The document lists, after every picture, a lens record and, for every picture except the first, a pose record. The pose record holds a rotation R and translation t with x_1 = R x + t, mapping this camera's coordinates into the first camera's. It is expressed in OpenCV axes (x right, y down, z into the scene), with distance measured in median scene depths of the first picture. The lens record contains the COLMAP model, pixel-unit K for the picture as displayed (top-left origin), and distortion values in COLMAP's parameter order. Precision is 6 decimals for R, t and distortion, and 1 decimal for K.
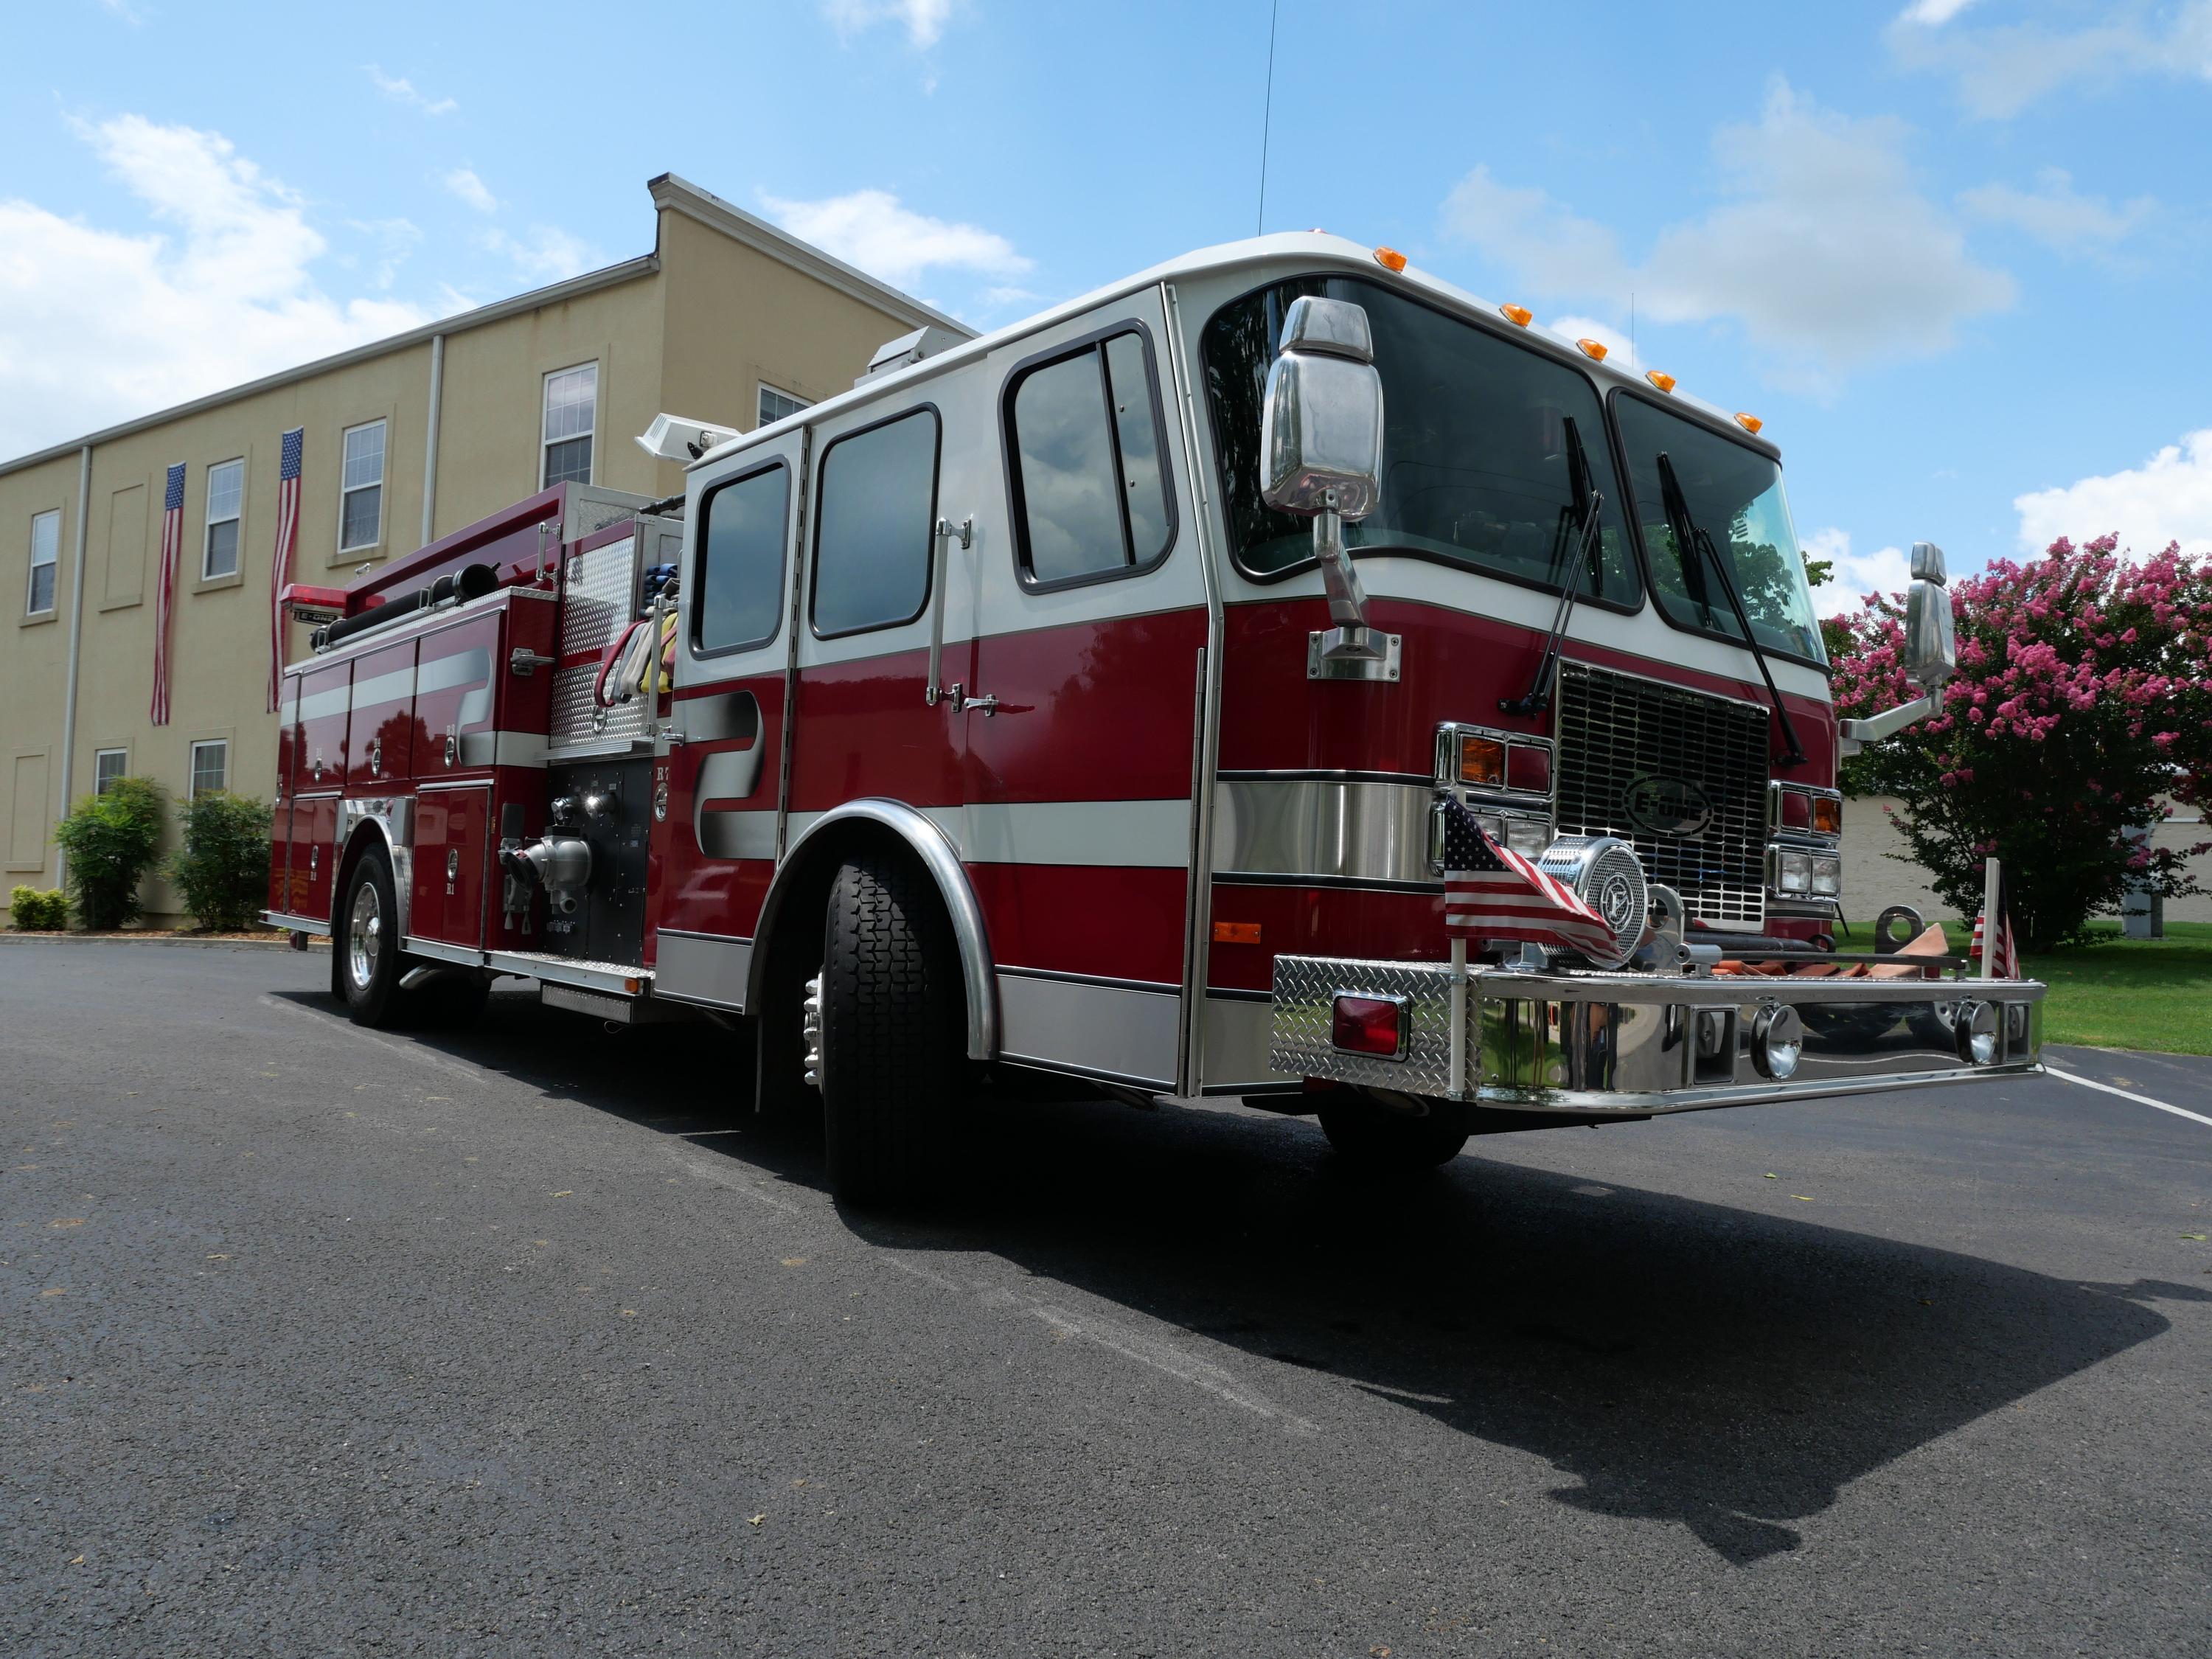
lens RADIAL K [[1643.6, 0, 1106.0], [0, 1643.6, 829.5], [0, 0, 1]] dist [-0.065005, 0.018137]
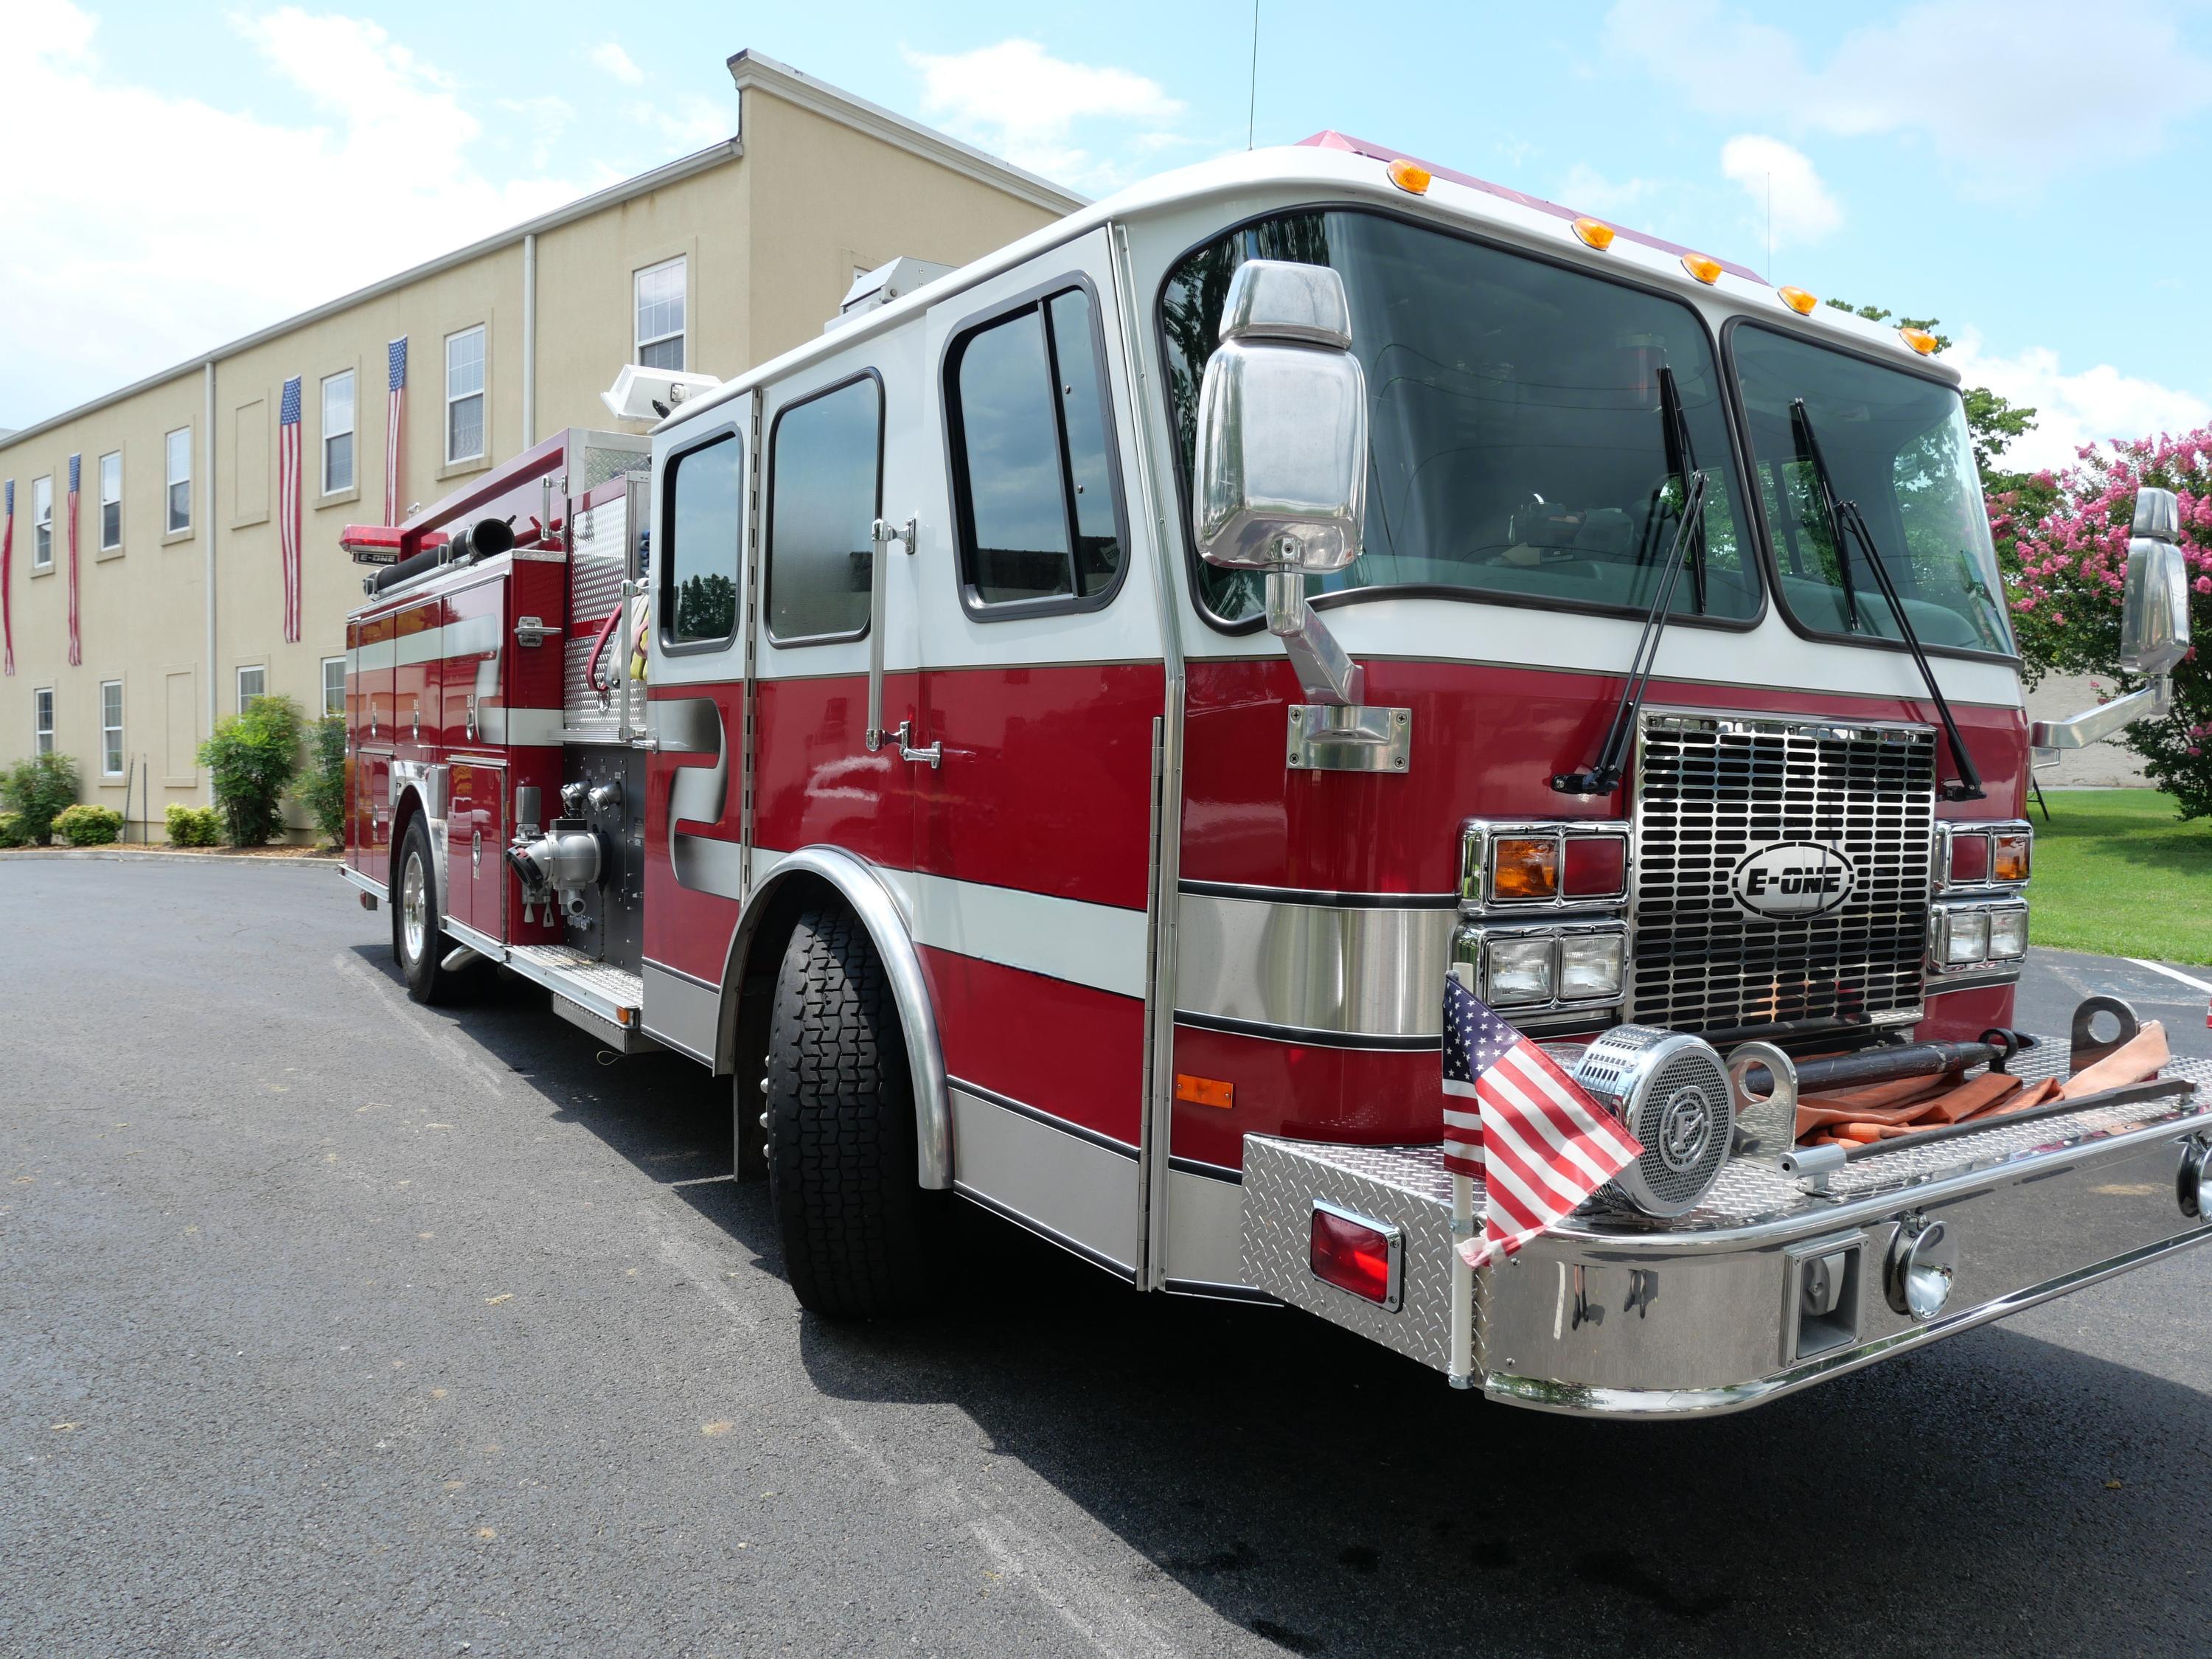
lens RADIAL K [[1643.6, 0, 1106.0], [0, 1643.6, 829.5], [0, 0, 1]] dist [-0.065005, 0.018137]
pose [[0.994627, -0.015861, -0.102299, 0.079535], [0.024579, 0.996117, 0.084534, -0.087781], [0.100561, -0.086594, 0.991155, 0.165184]]
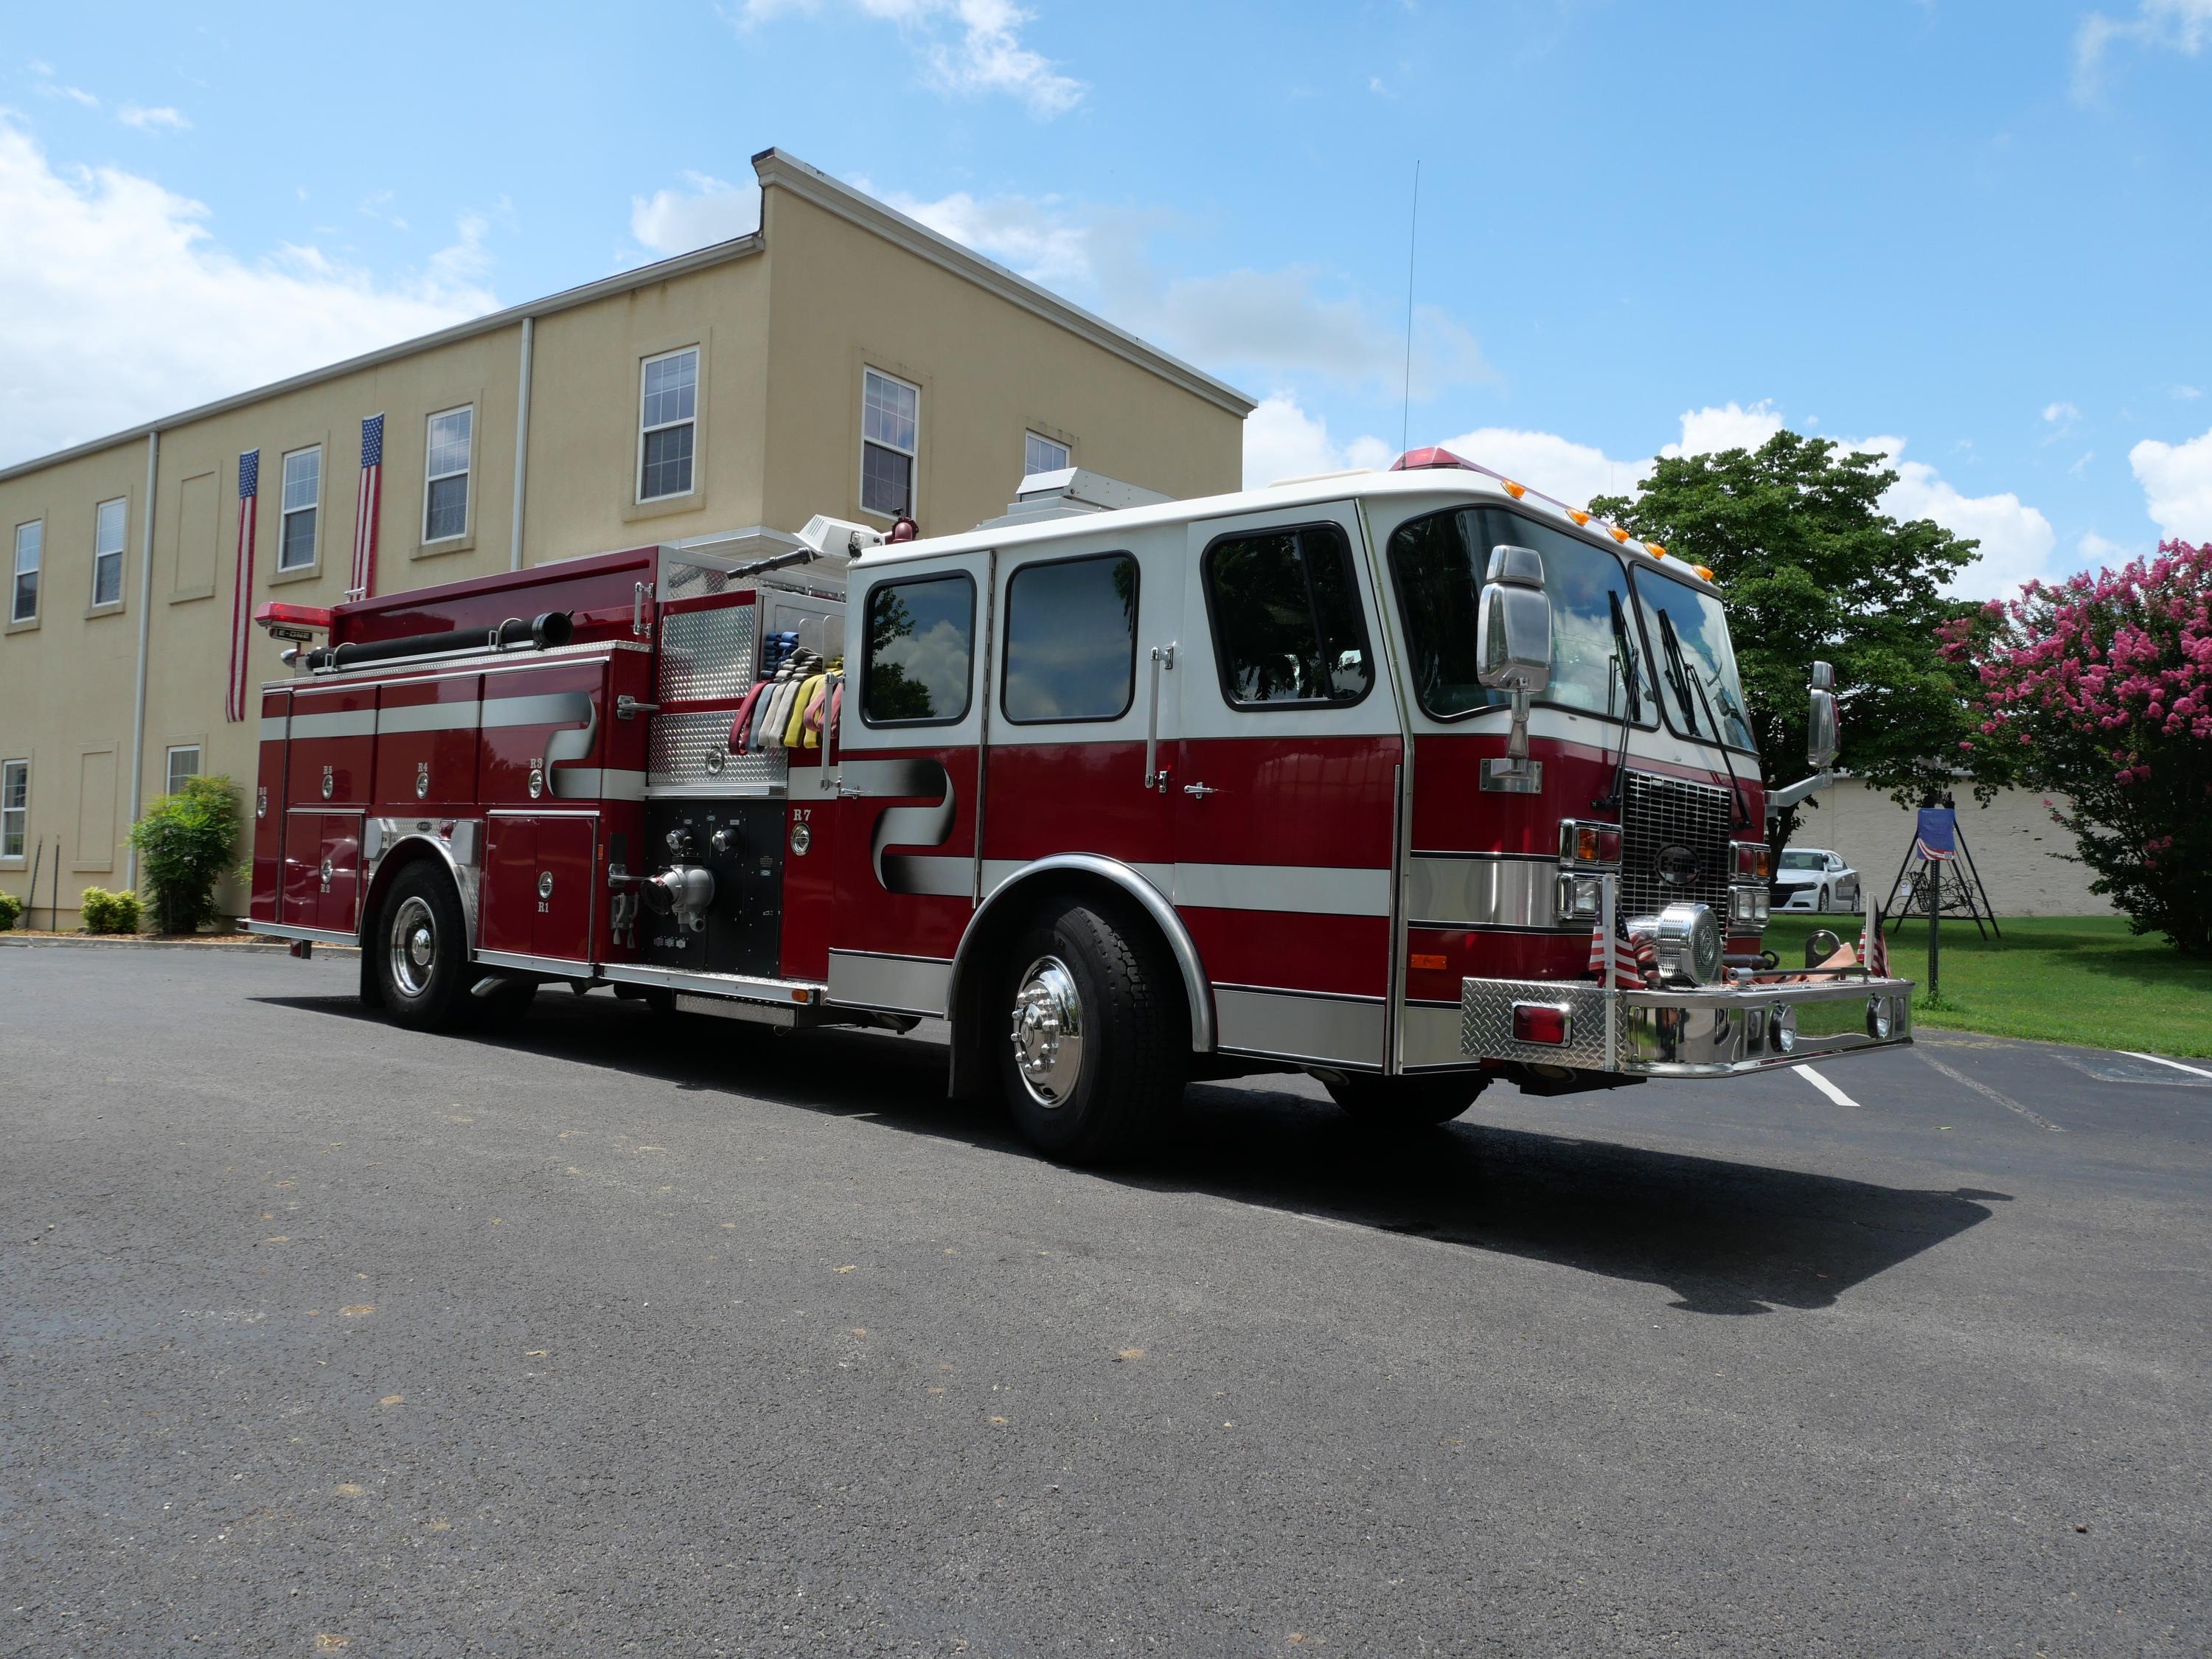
lens RADIAL K [[1711.5, 0, 1106.0], [0, 1711.5, 829.5], [0, 0, 1]] dist [-0.048212, 0.001726]
pose [[0.987306, -0.002912, 0.158800, -0.309250], [-0.000139, 0.999816, 0.019197, -0.058559], [-0.158827, -0.018976, 0.987124, -0.317375]]
